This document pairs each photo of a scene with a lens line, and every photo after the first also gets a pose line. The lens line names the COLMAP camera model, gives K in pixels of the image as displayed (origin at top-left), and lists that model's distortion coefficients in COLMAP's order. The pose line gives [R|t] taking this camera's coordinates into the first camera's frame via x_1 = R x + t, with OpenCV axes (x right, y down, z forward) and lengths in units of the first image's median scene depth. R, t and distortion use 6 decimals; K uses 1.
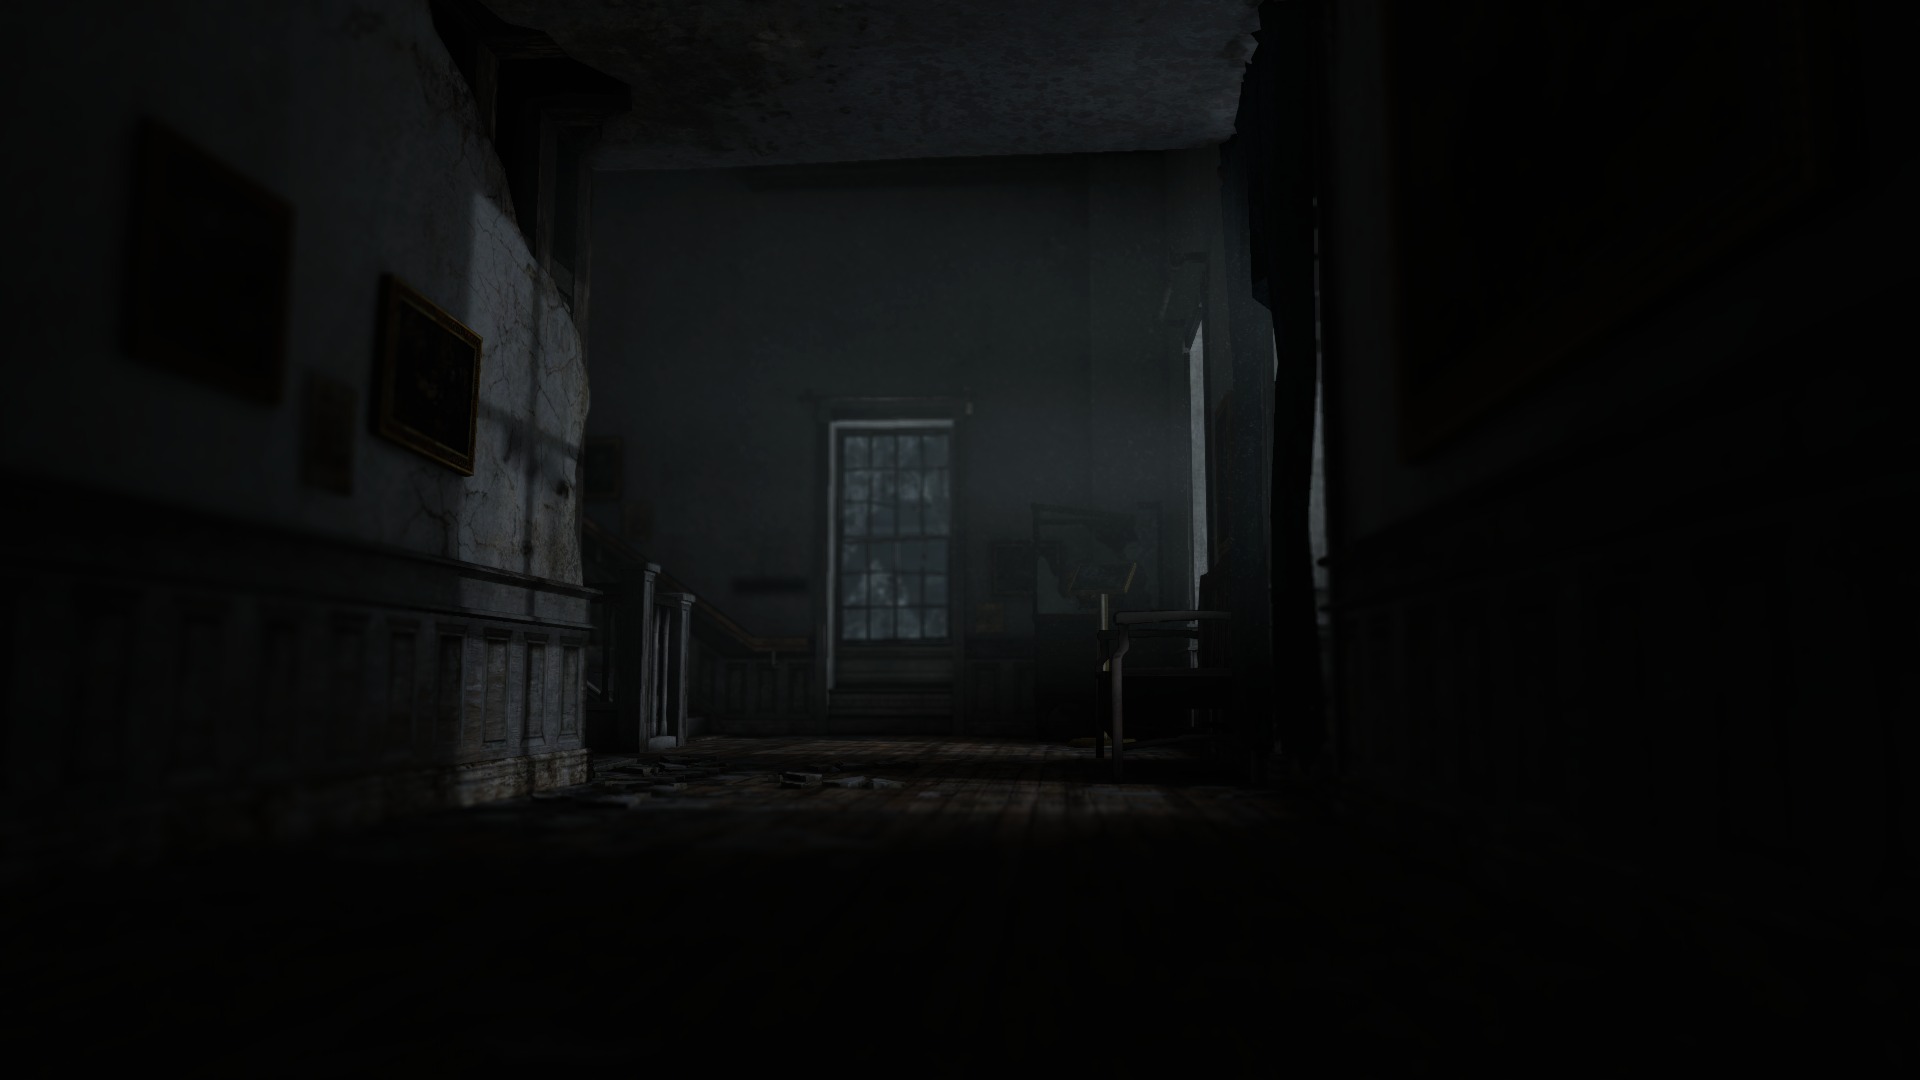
lens RADIAL K [[1264.9, 0, 960.0], [0, 1264.9, 540.0], [0, 0, 1]] dist [0.005249, 0.003550]
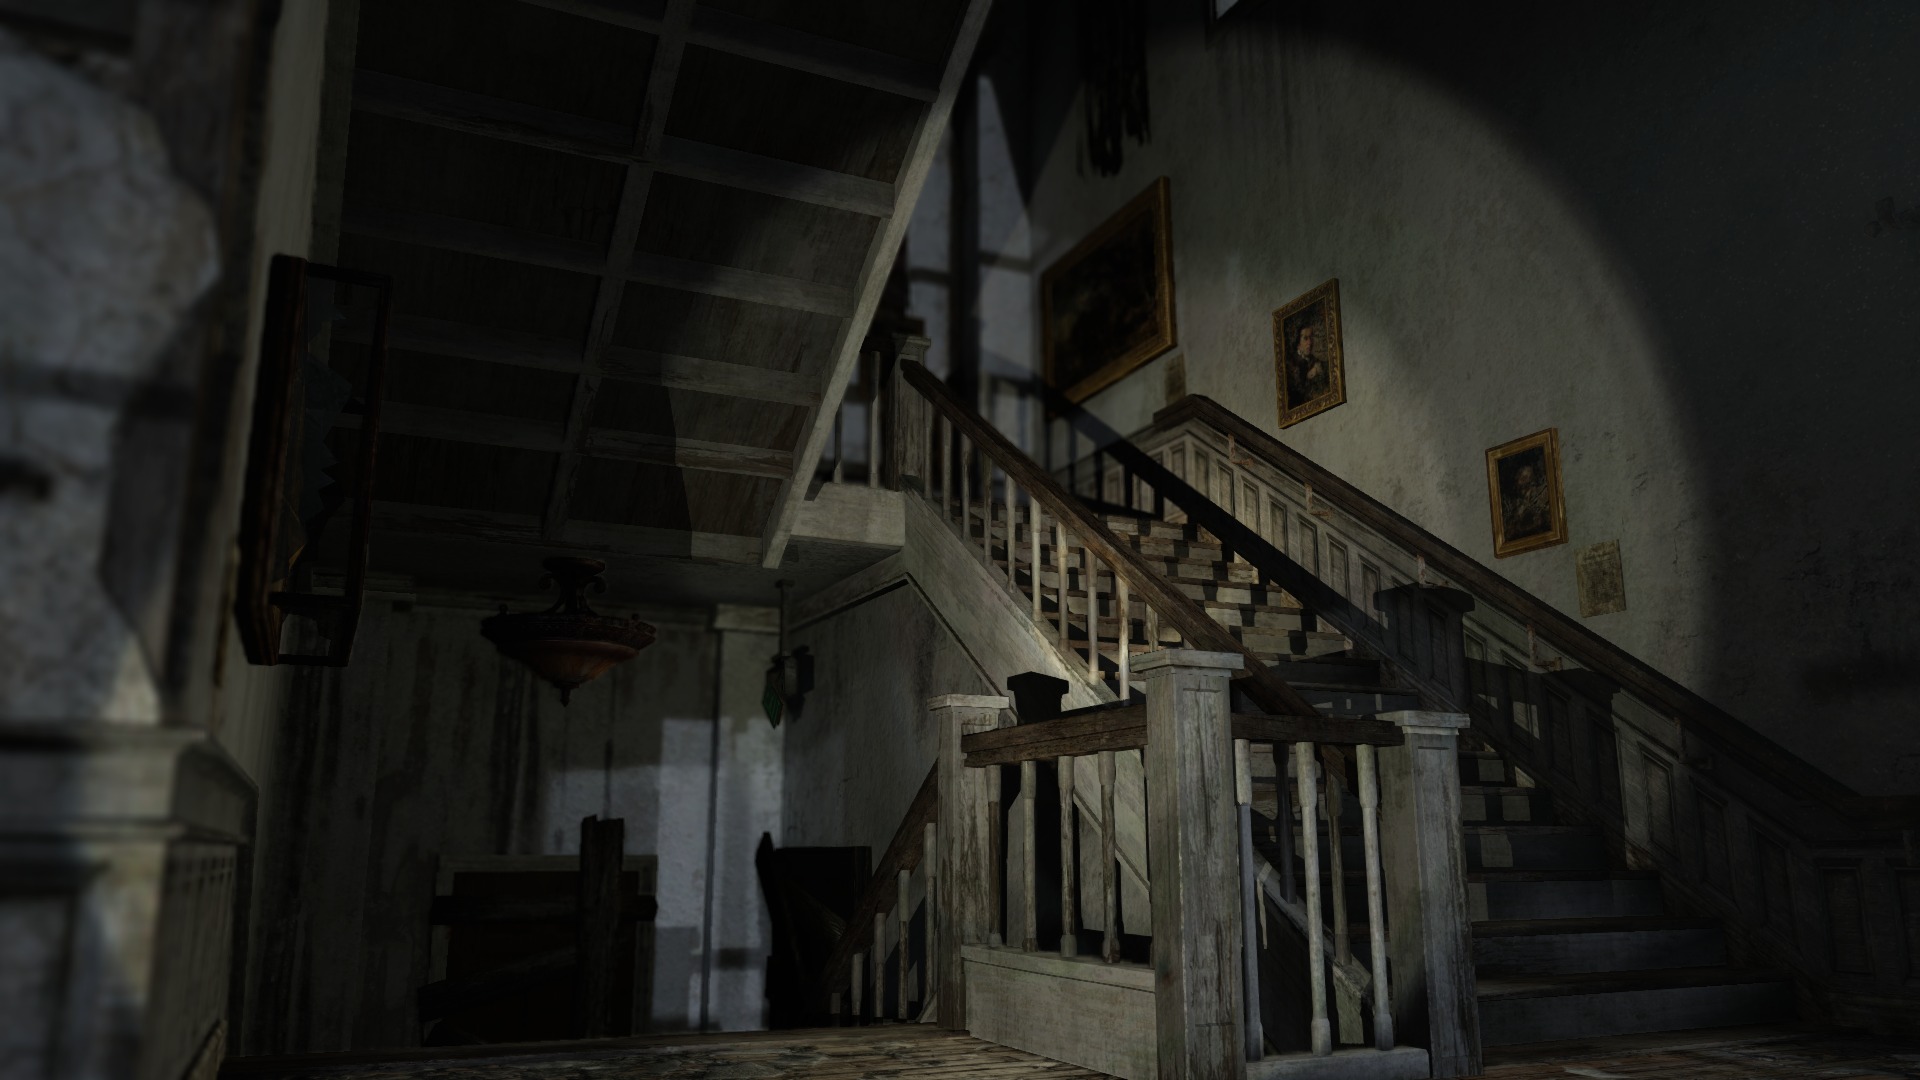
lens RADIAL K [[1264.9, 0, 960.0], [0, 1264.9, 540.0], [0, 0, 1]] dist [0.005249, 0.003550]
pose [[0.473050, -0.189378, -0.860442, 0.154144], [0.091707, 0.981904, -0.165693, 0.067320], [0.876250, -0.000528, 0.481857, 1.038222]]
